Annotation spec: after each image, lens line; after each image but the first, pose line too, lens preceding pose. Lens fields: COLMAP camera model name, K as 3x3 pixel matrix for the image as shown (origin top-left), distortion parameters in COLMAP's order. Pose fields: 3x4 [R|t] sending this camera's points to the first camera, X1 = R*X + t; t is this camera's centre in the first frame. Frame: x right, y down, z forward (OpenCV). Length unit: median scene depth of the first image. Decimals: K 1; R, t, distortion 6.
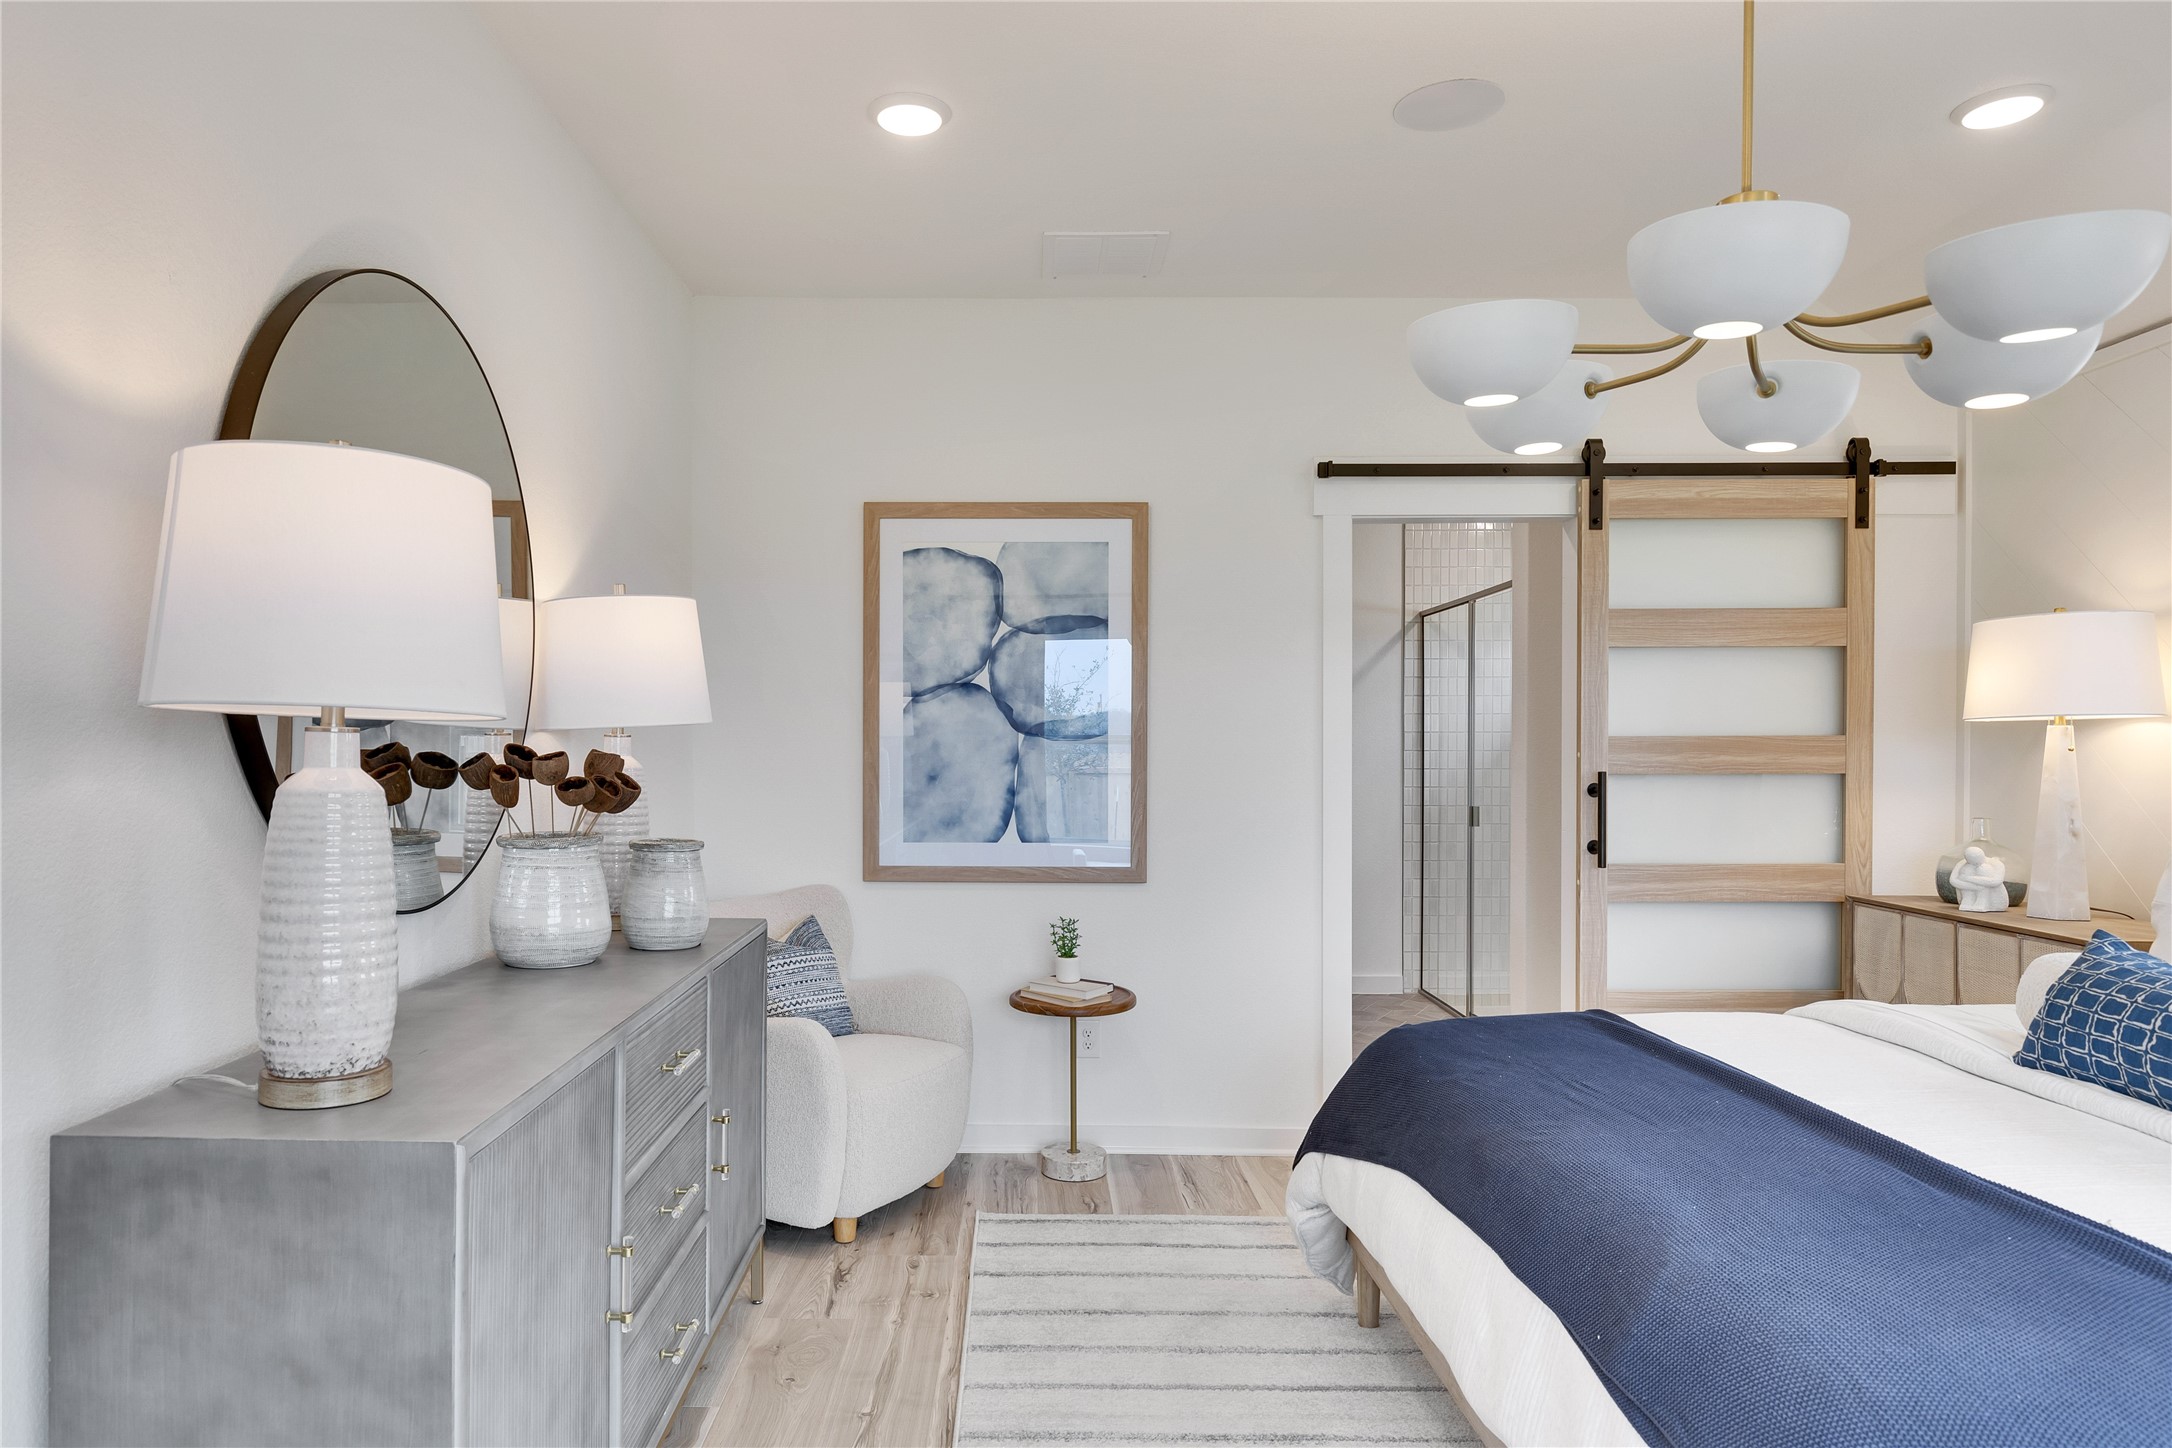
lens RADIAL K [[1315.4, 0, 1098.1], [0, 1315.4, 754.9], [0, 0, 1]] dist [-0.004402, -0.002117]
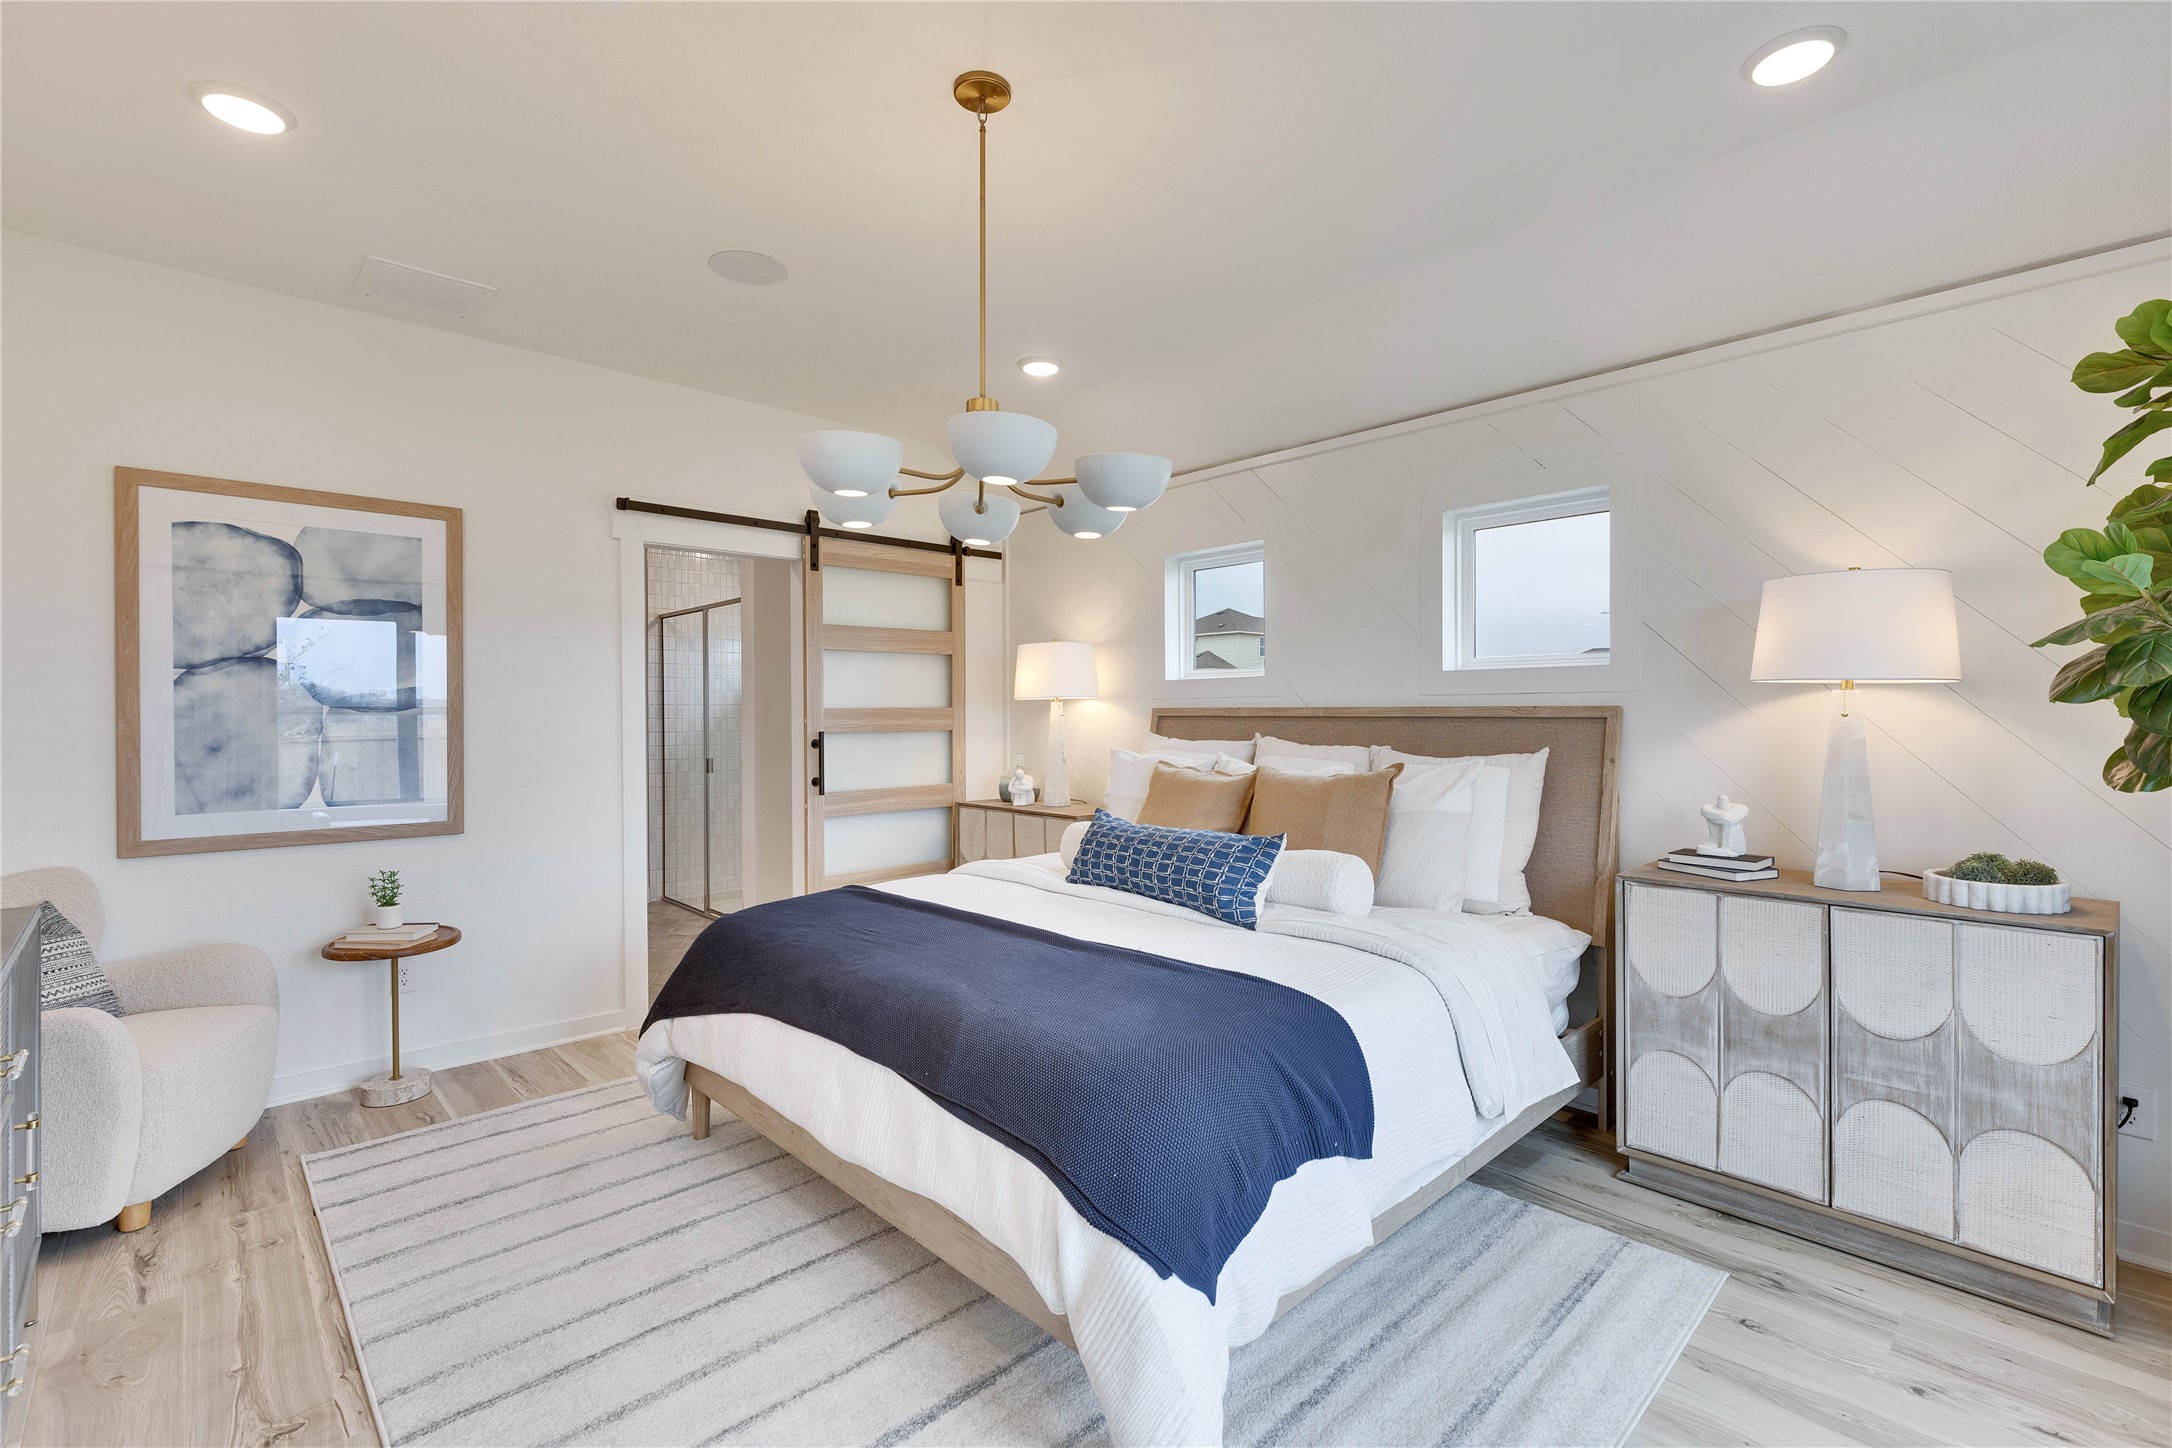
lens RADIAL K [[962.4, 0, 1093.4], [0, 962.4, 714.2], [0, 0, 1]] dist [-0.003604, -0.000943]
pose [[0.707222, -0.004945, 0.706974, -0.177585], [0.009274, 0.999954, -0.002282, -0.001610], [-0.706931, 0.008170, 0.707236, -0.002980]]
